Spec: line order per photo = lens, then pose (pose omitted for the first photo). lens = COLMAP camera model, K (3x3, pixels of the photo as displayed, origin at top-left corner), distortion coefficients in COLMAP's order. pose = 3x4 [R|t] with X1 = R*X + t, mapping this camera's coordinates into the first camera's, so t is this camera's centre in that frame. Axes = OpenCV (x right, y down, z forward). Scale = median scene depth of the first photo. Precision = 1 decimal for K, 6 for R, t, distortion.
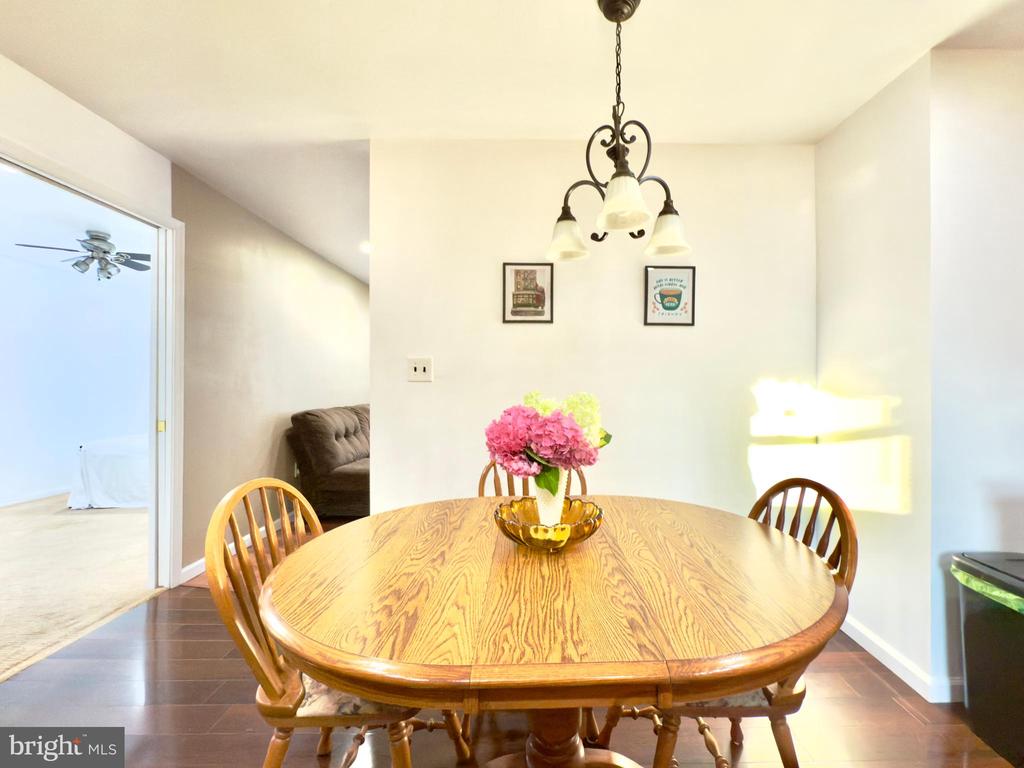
lens RADIAL K [[458.7, 0, 512.0], [0, 458.7, 384.0], [0, 0, 1]] dist [-0.000740, -0.000532]
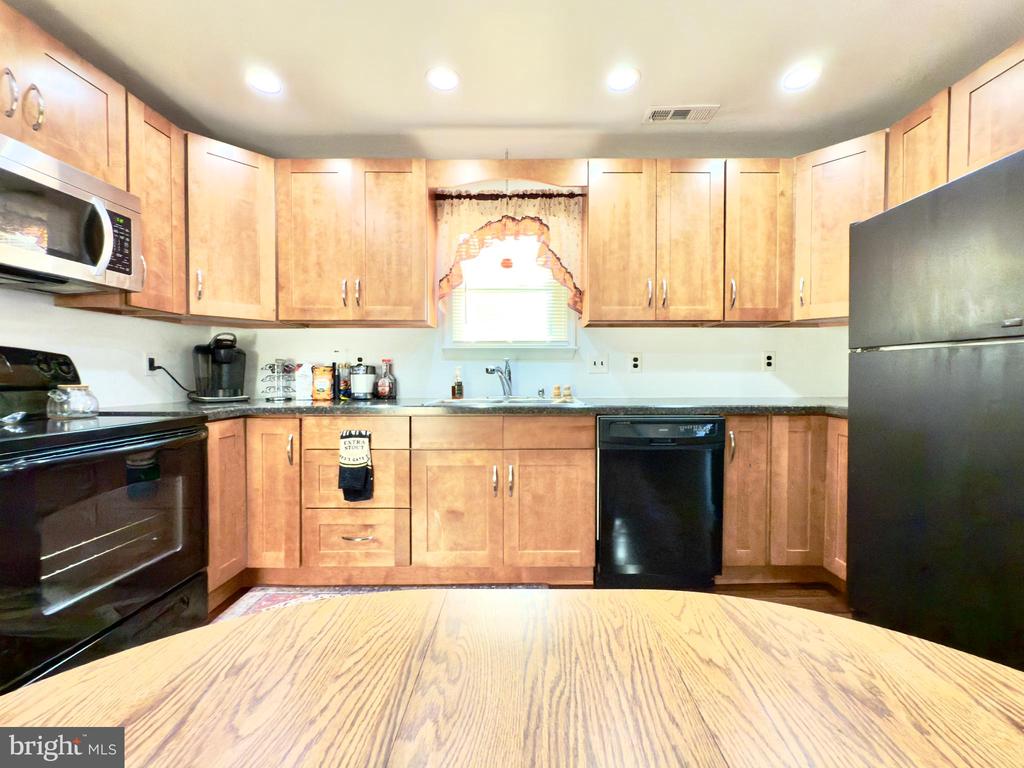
lens RADIAL K [[434.4, 0, 512.0], [0, 434.4, 384.0], [0, 0, 1]] dist [-0.000336, 0.000079]
pose [[-0.999947, 0.002384, -0.010036, 0.158010], [0.002256, 0.999916, 0.012730, 0.100416], [0.010066, 0.012707, -0.999869, 1.554613]]
